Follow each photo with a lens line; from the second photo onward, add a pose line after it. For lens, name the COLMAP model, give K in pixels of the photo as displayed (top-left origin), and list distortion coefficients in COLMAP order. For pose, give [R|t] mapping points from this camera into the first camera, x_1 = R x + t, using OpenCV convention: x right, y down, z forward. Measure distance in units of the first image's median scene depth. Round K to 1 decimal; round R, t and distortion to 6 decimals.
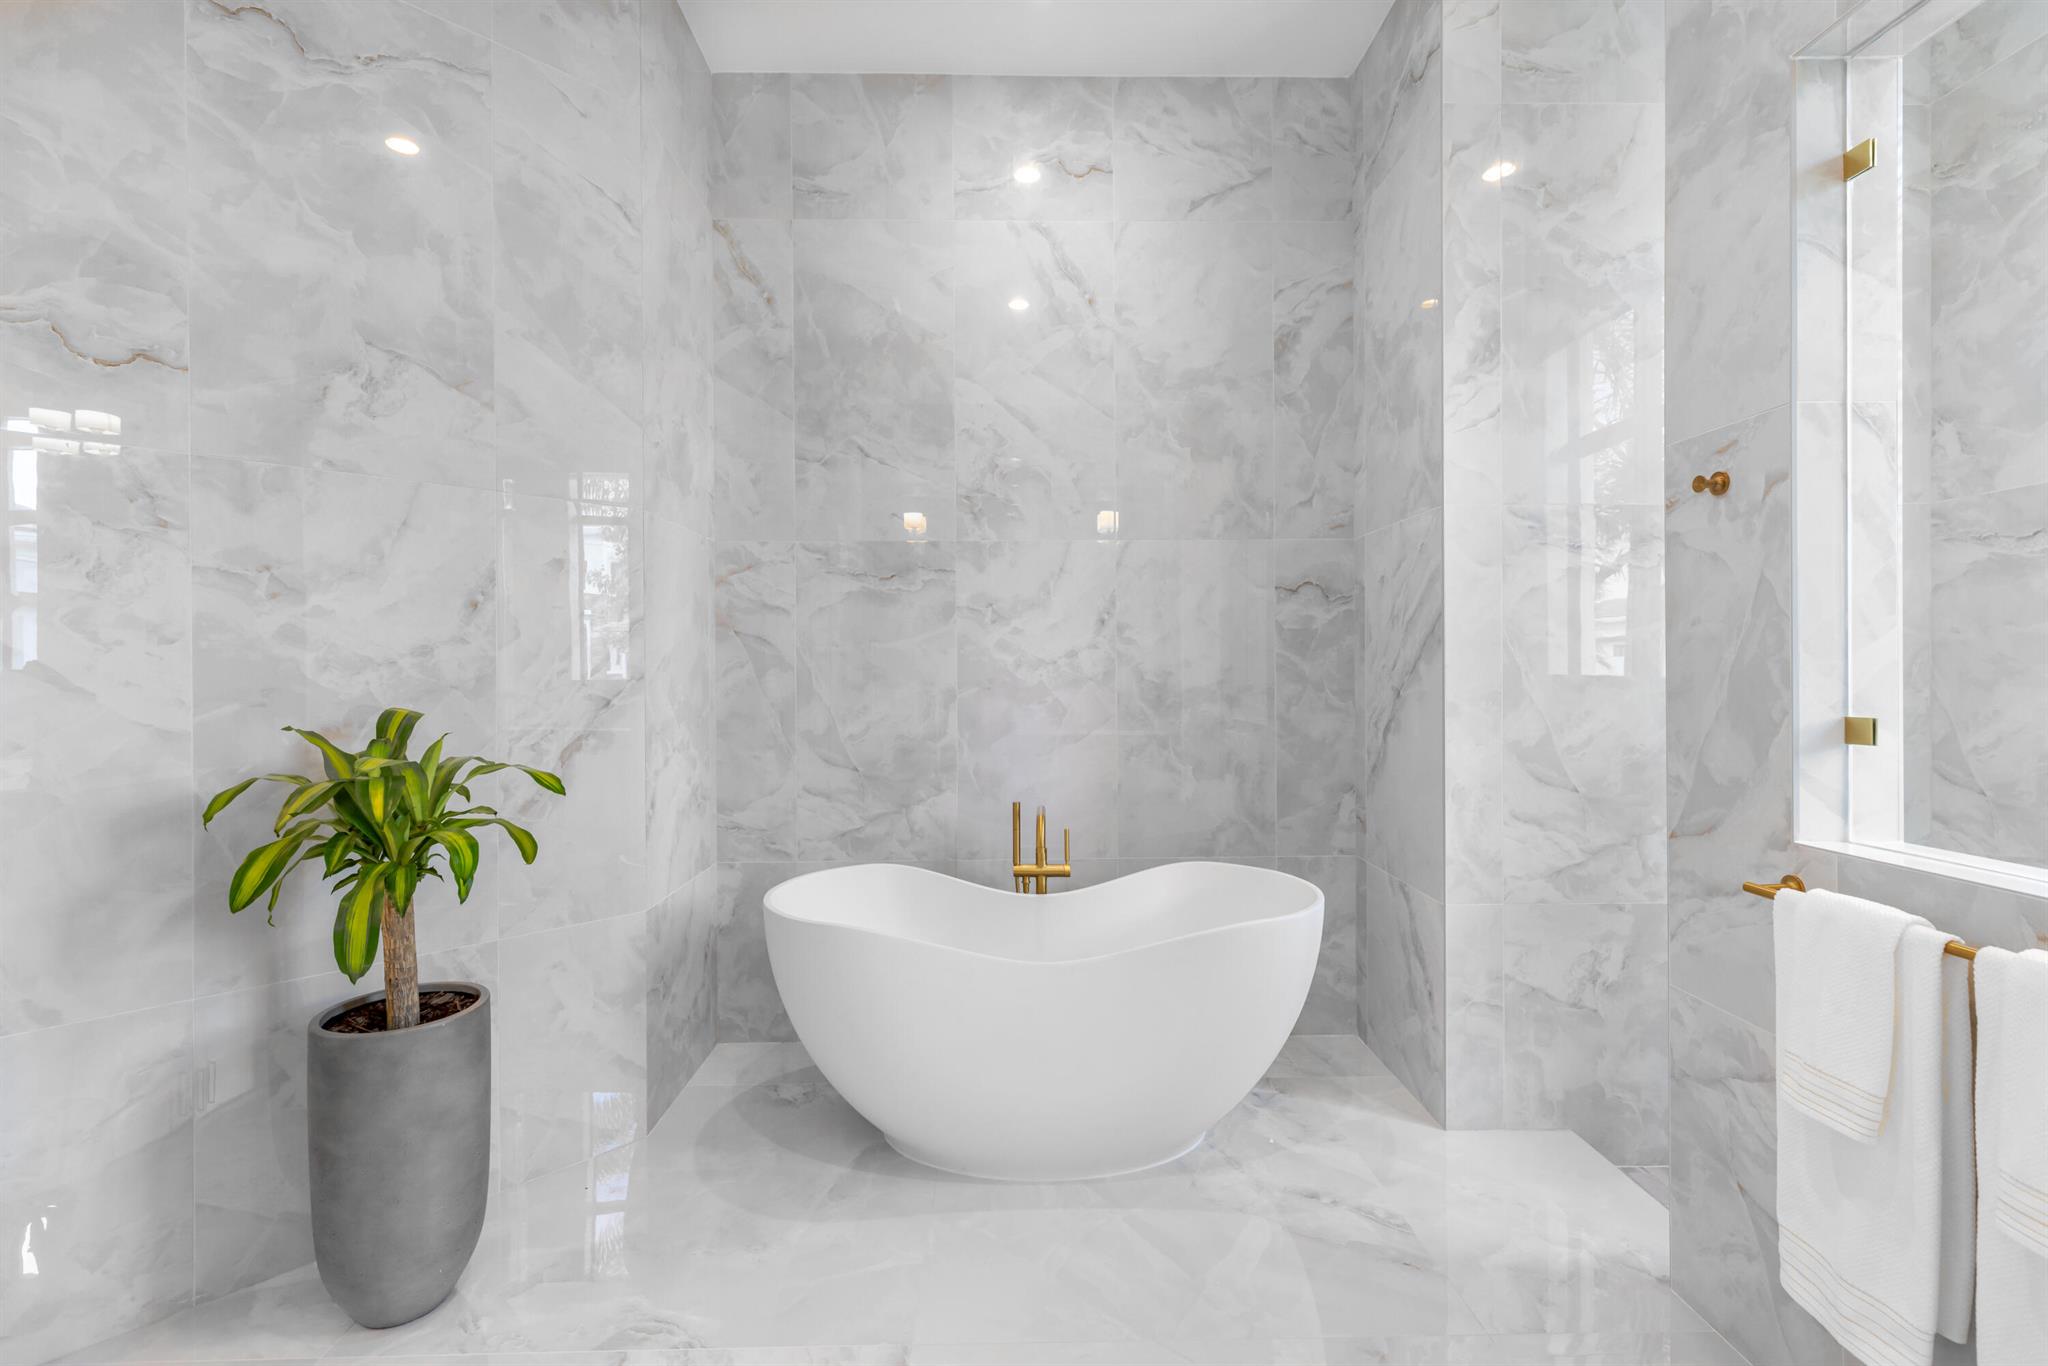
lens RADIAL K [[908.9, 0, 1028.3], [0, 908.9, 672.3], [0, 0, 1]] dist [0.002449, 0.000017]
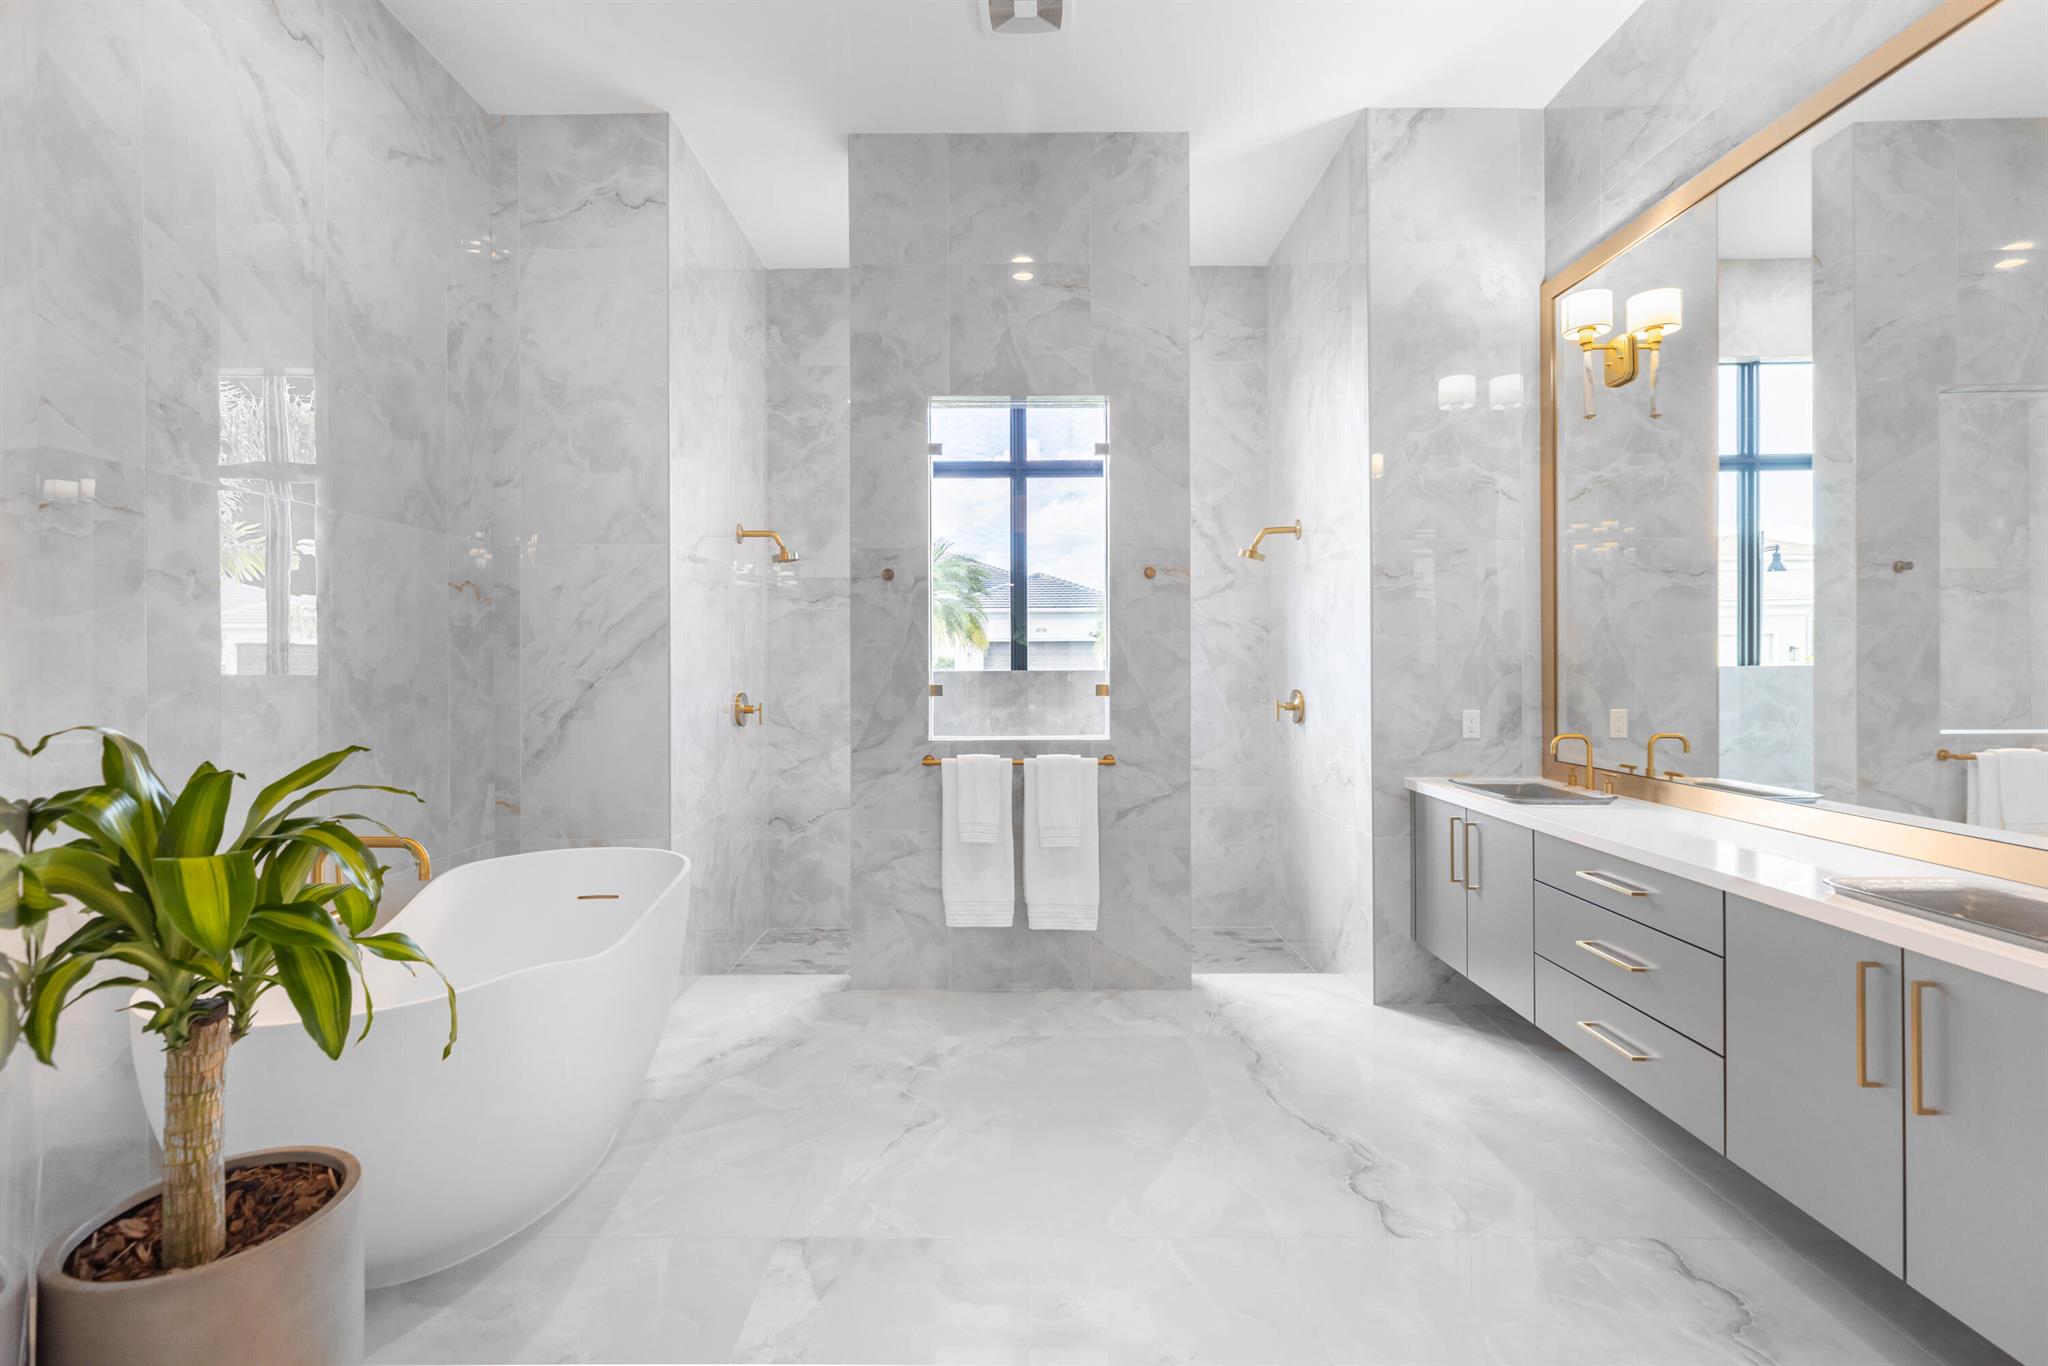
lens RADIAL K [[928.6, 0, 1009.8], [0, 928.6, 666.8], [0, 0, 1]] dist [-0.000322, -0.000062]
pose [[0.019886, -0.000179, 0.999802, -1.072213], [0.008086, 0.999967, 0.000018, 0.003389], [-0.999770, 0.008084, 0.019887, 0.546082]]
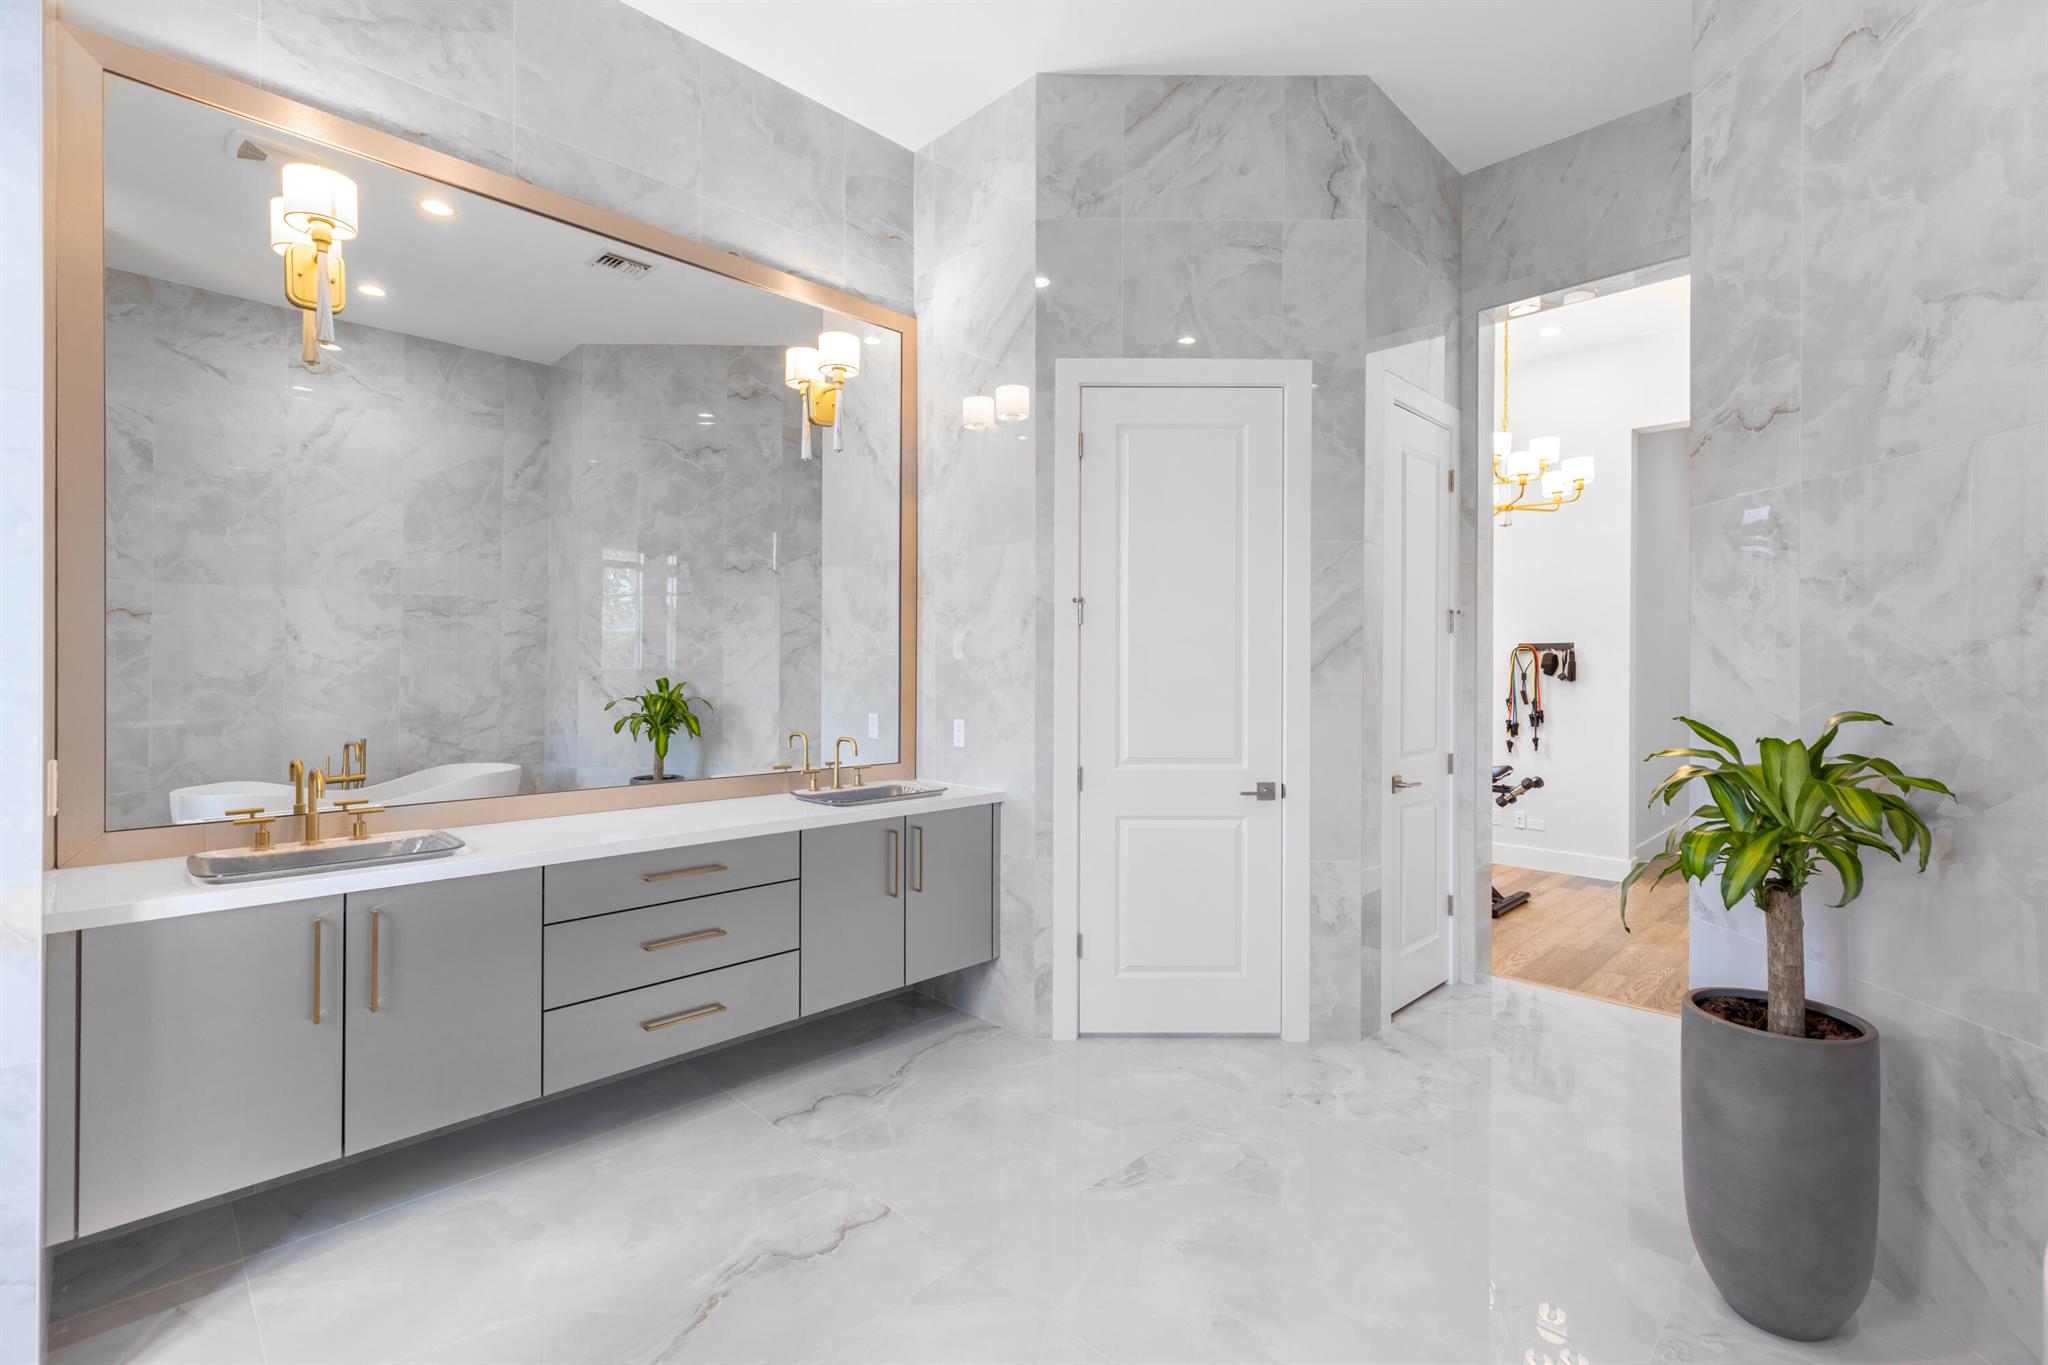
lens RADIAL K [[908.9, 0, 1028.3], [0, 908.9, 671.8], [0, 0, 1]] dist [0.002449, 0.000017]
pose [[-0.718491, 0.004223, -0.695524, 0.503513], [-0.002763, 0.999956, 0.008925, -0.006571], [0.695531, 0.008334, -0.718448, 0.997283]]
